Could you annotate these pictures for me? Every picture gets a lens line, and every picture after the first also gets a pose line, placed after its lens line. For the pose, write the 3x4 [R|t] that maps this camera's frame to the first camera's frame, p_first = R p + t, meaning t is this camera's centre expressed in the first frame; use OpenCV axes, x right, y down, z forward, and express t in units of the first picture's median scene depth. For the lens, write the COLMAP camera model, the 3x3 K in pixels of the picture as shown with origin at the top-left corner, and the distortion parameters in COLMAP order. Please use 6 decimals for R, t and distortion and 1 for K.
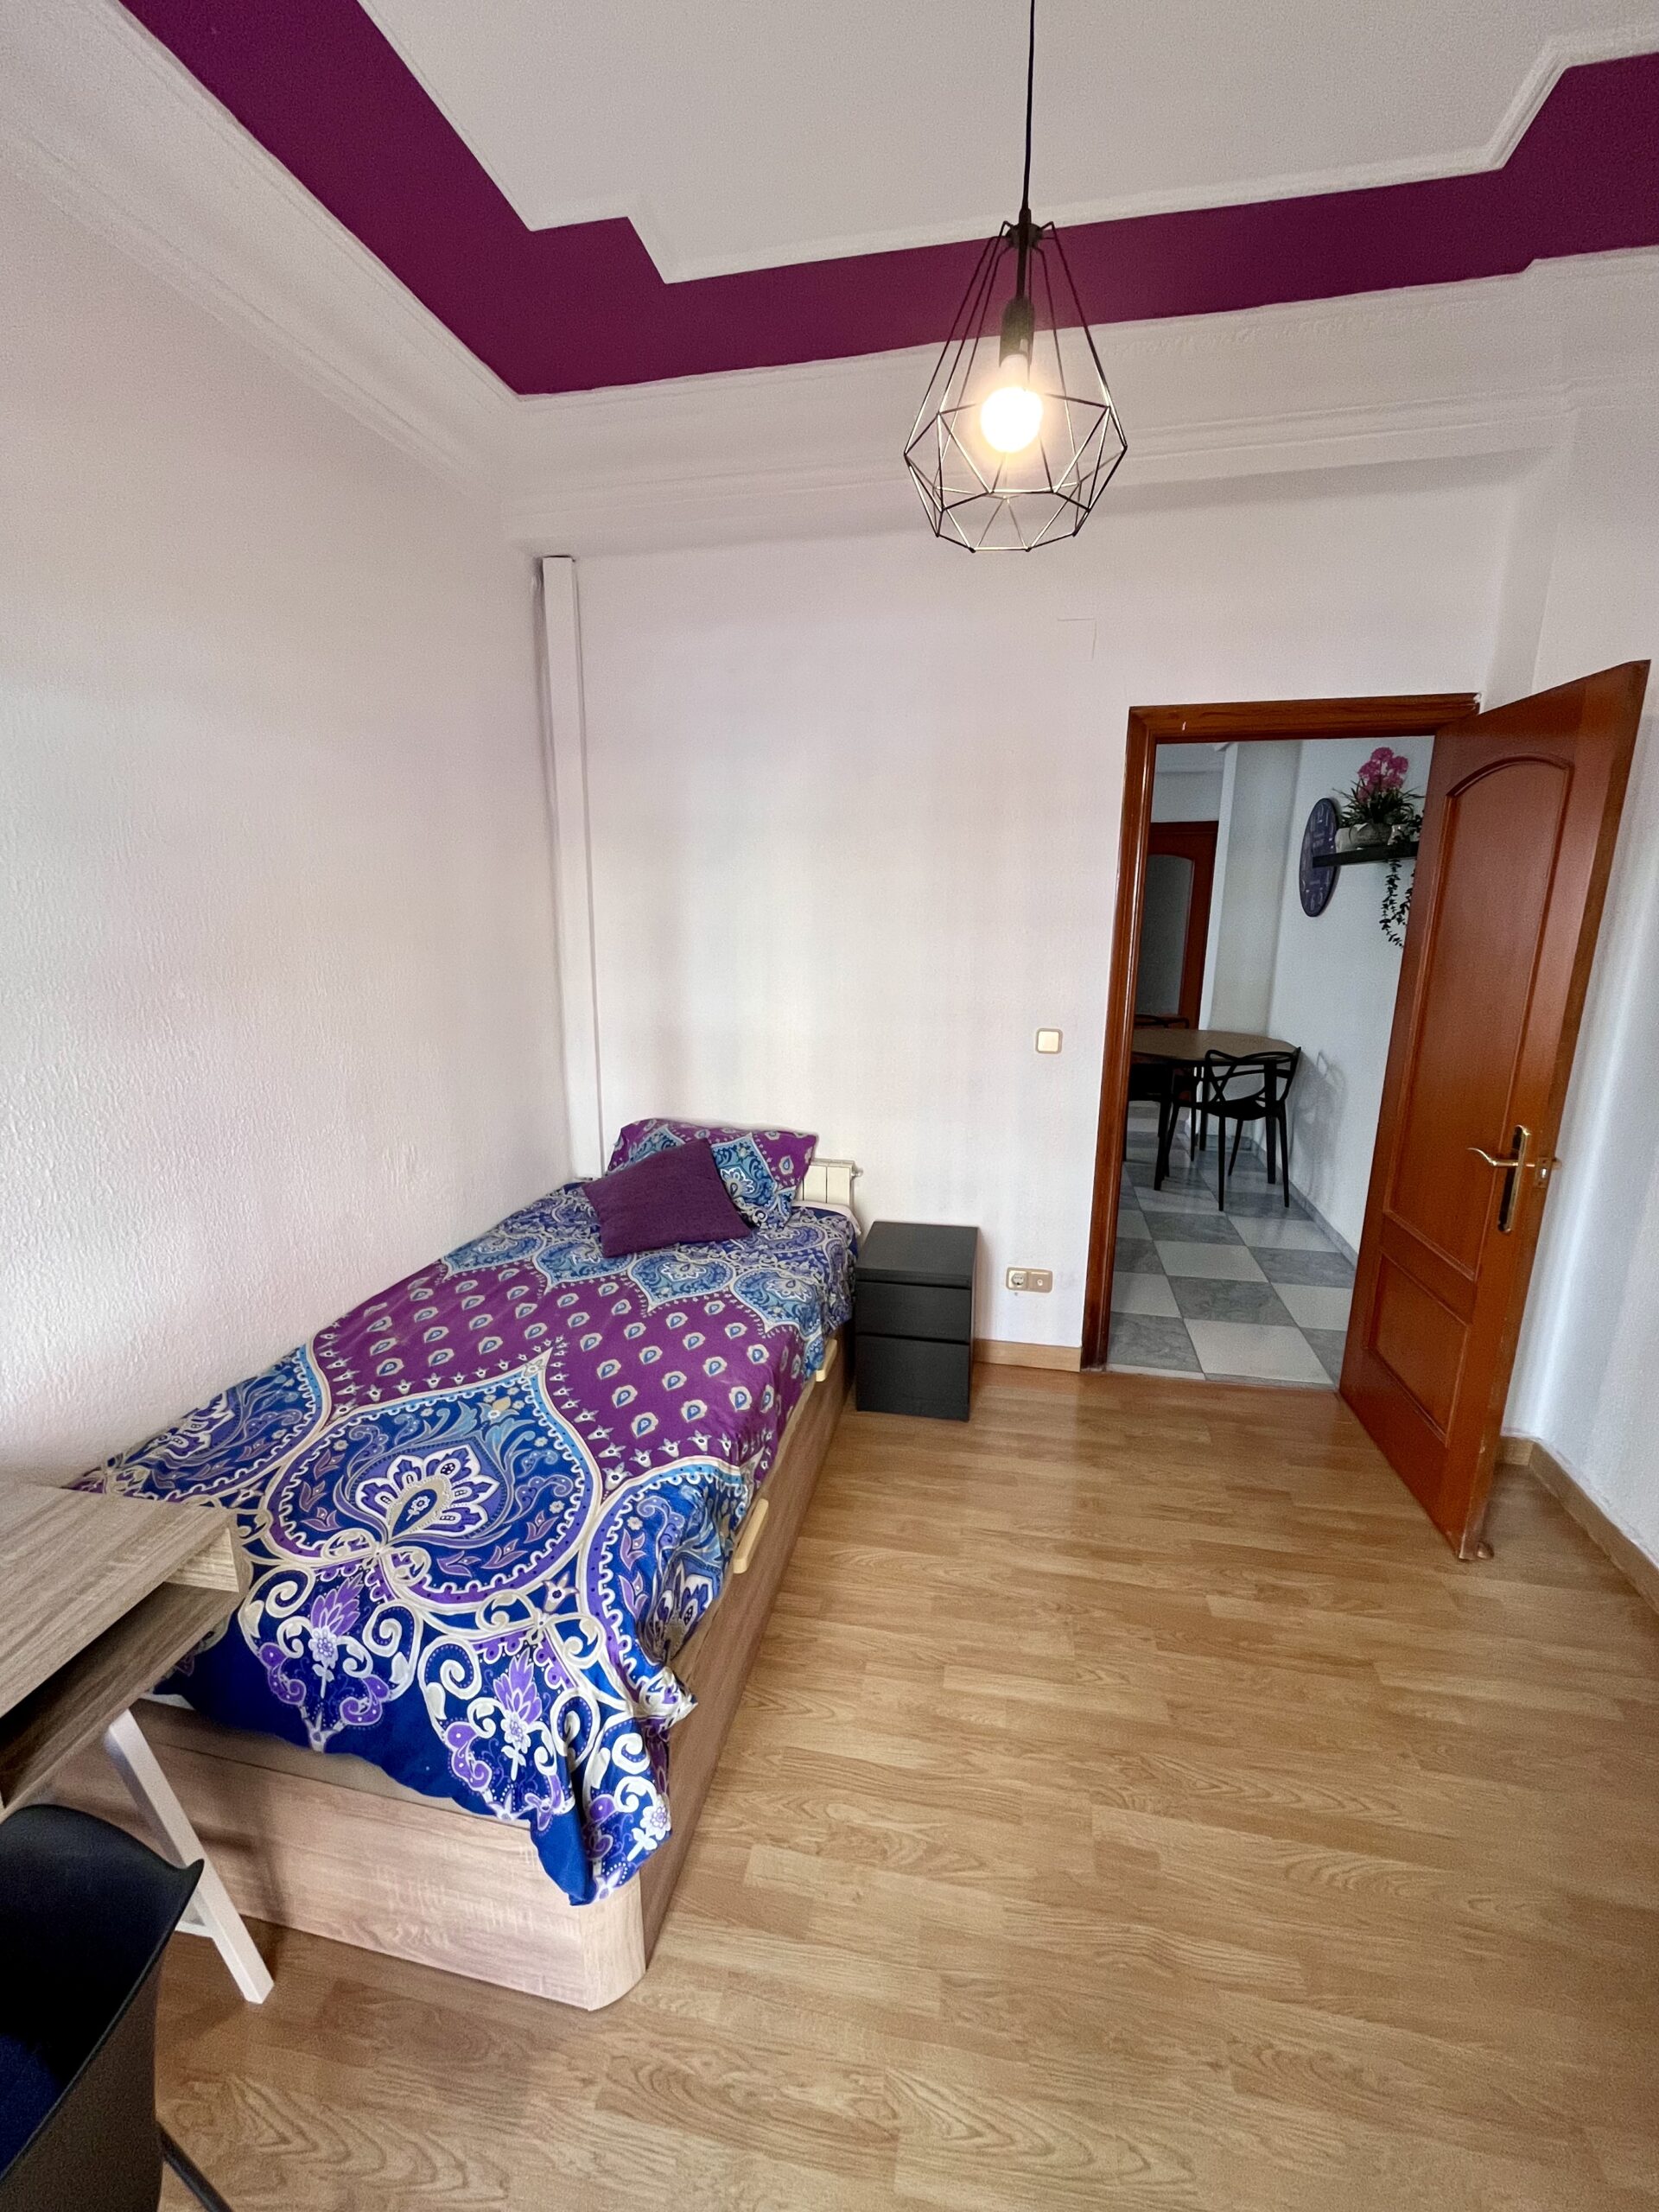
lens RADIAL K [[903.8, 0, 818.2], [0, 903.8, 1110.5], [0, 0, 1]] dist [0.000409, -0.000176]
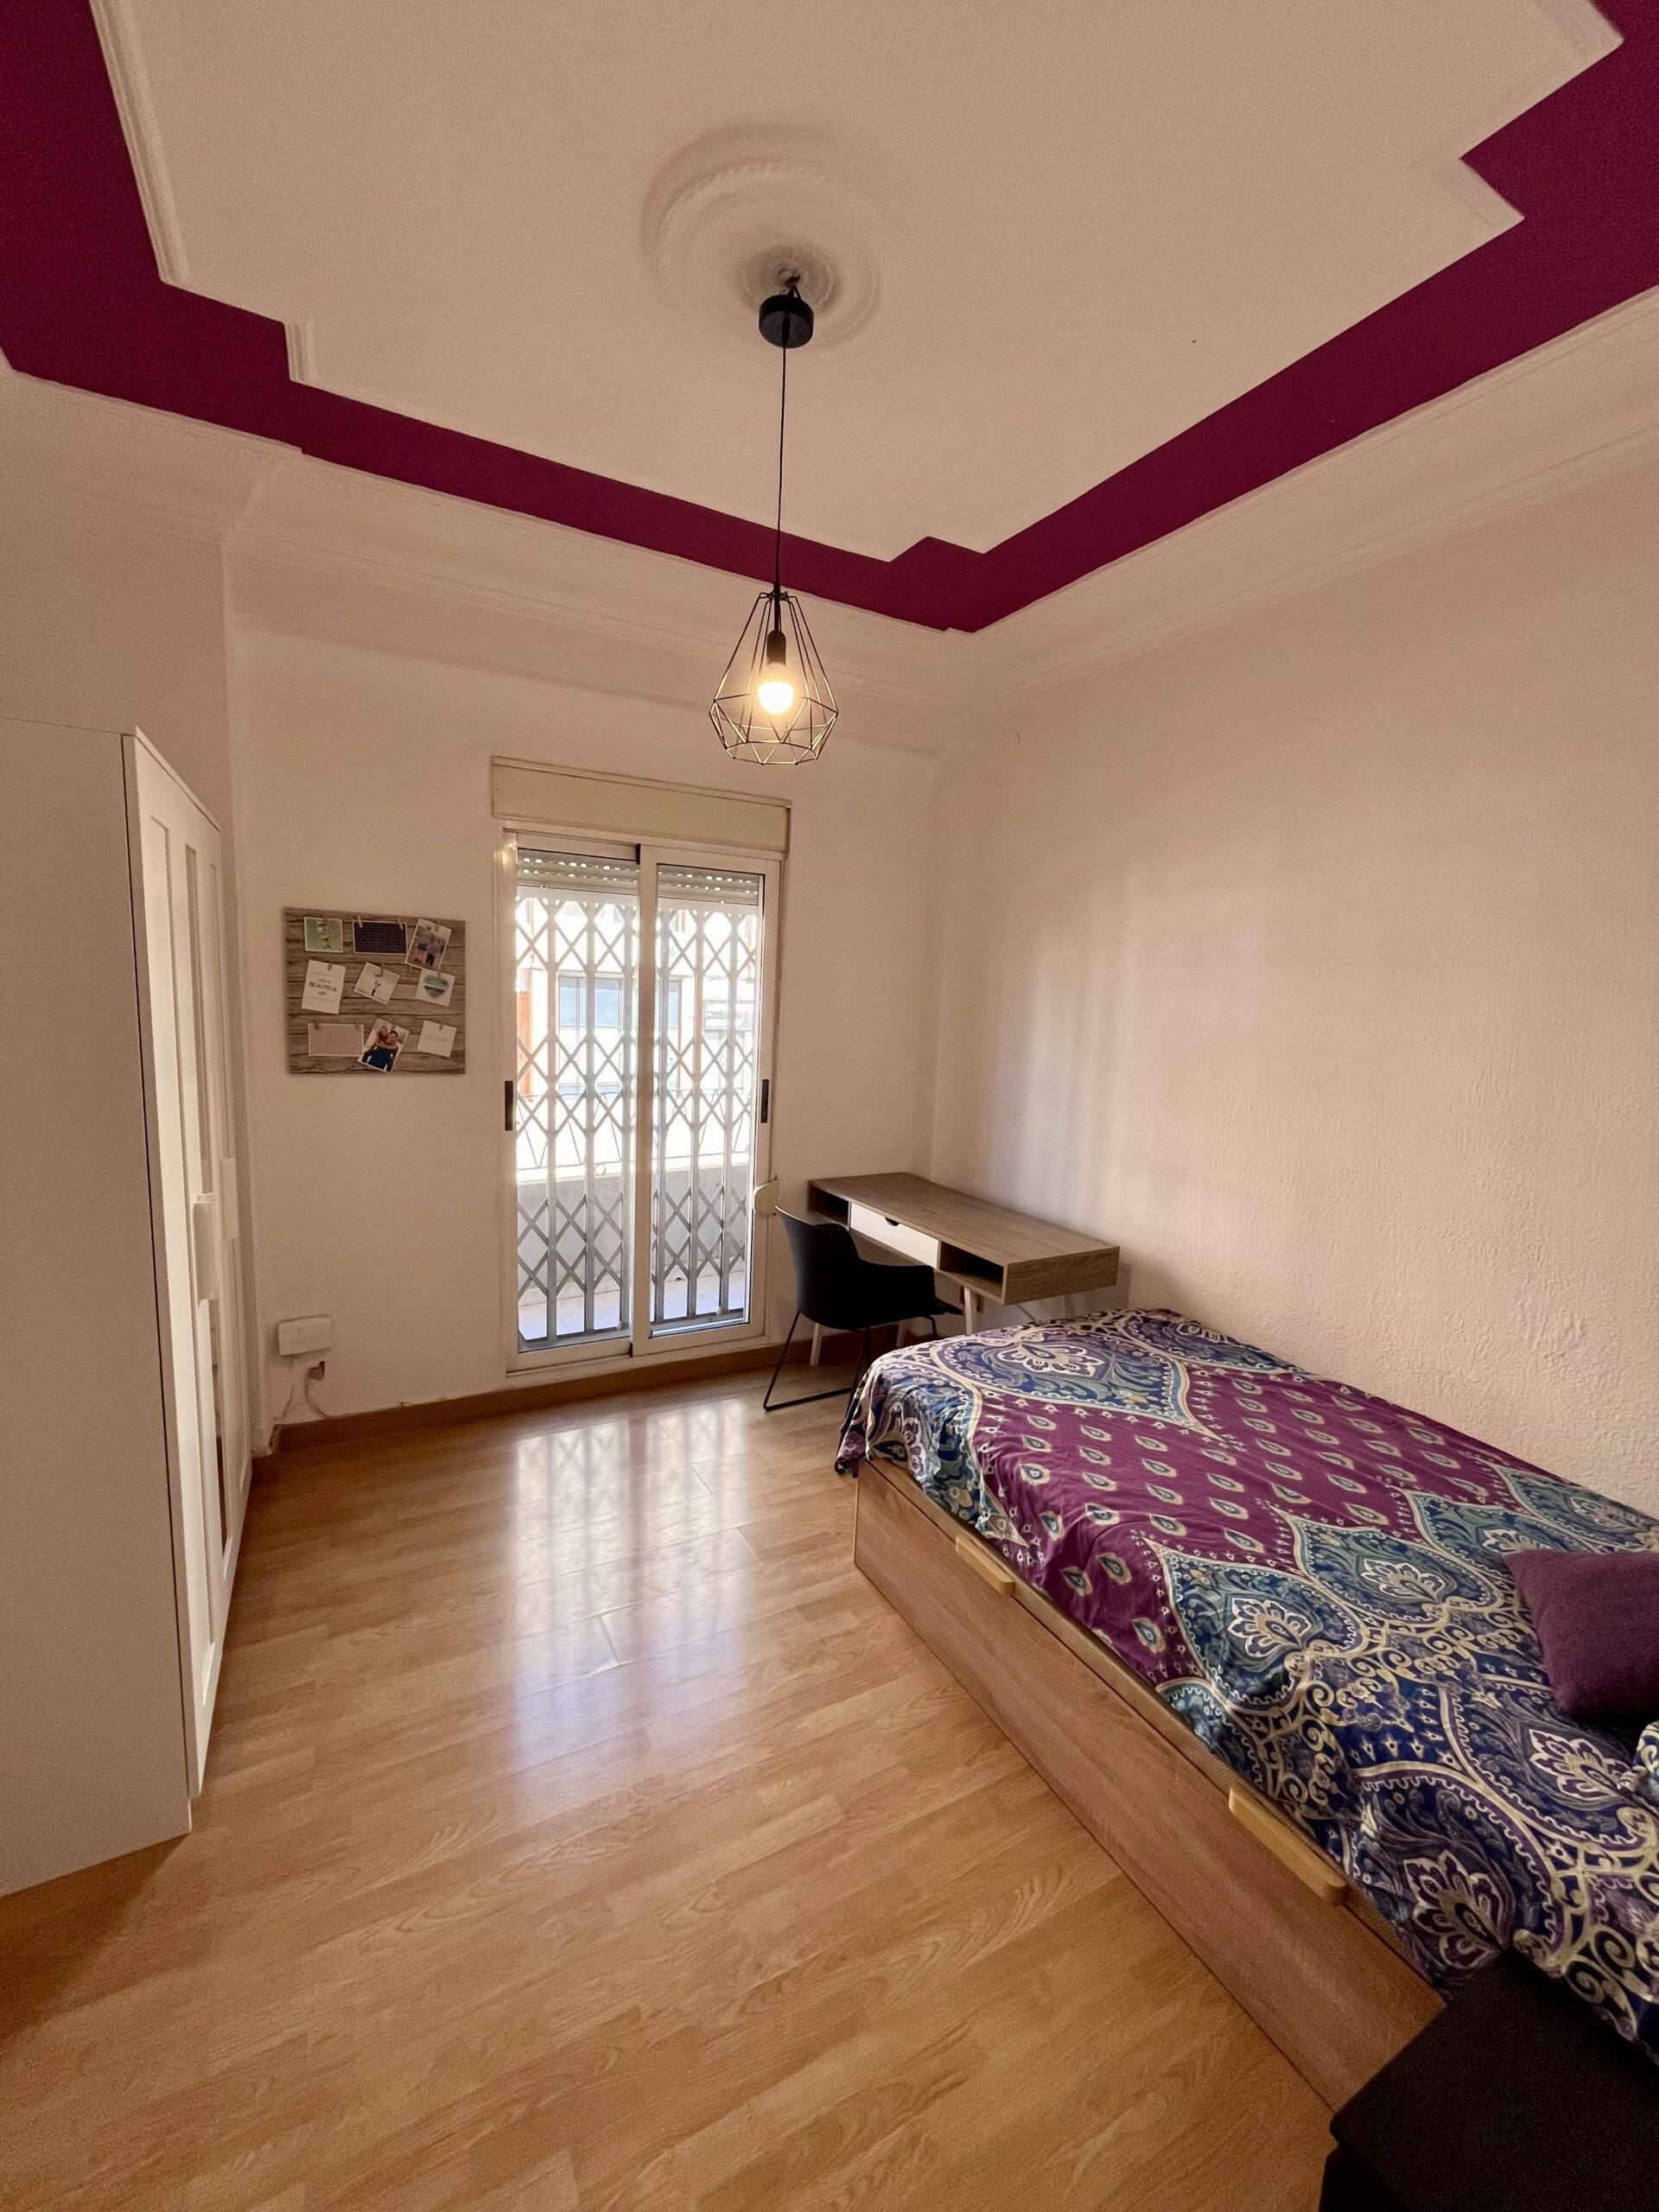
lens RADIAL K [[892.8, 0, 833.5], [0, 892.8, 1106.6], [0, 0, 1]] dist [-0.003275, -0.000065]
pose [[-0.755515, 0.051874, -0.653074, 0.766823], [-0.194139, 0.934358, 0.298808, -0.342544], [0.625705, 0.352541, -0.695851, 1.514834]]
